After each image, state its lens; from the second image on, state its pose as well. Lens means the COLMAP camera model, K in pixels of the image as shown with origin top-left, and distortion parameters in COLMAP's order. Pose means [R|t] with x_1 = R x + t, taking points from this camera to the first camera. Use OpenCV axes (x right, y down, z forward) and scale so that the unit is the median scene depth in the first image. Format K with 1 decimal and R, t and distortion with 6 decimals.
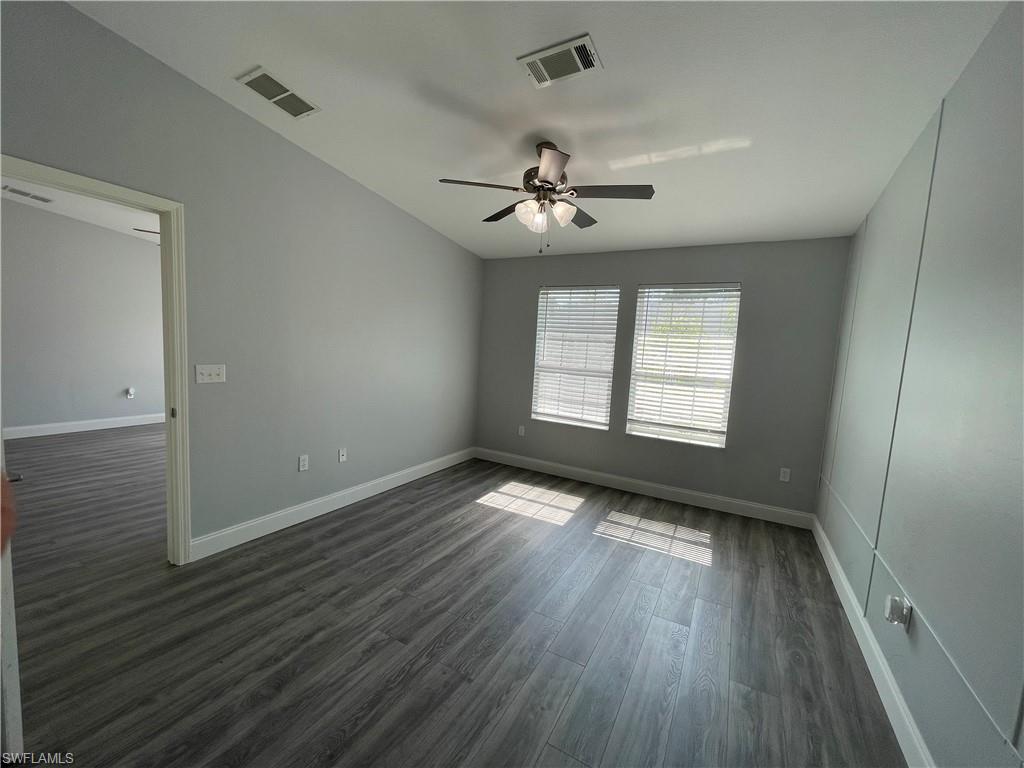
lens RADIAL K [[410.3, 0, 510.8], [0, 410.3, 387.9], [0, 0, 1]] dist [-0.003580, 0.000918]
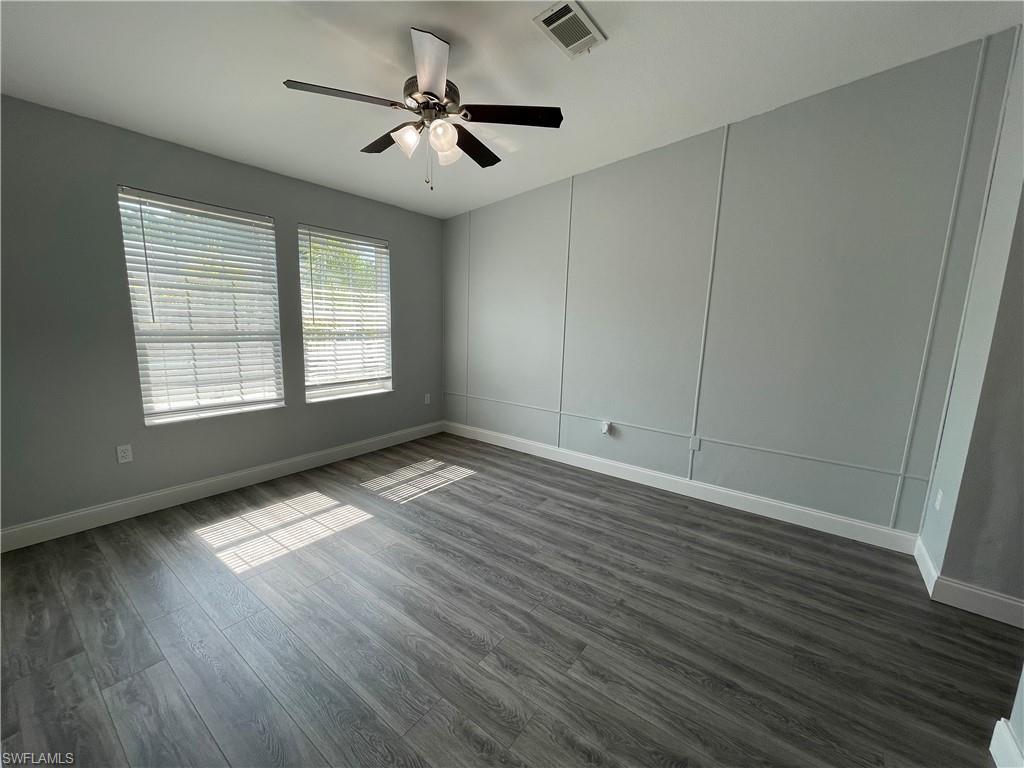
lens RADIAL K [[410.3, 0, 509.0], [0, 410.3, 386.3], [0, 0, 1]] dist [-0.003580, 0.000918]
pose [[0.139198, -0.212654, 0.967162, -0.561043], [0.079396, 0.975923, 0.203153, -0.074000], [-0.987077, 0.048510, 0.152730, 0.539204]]
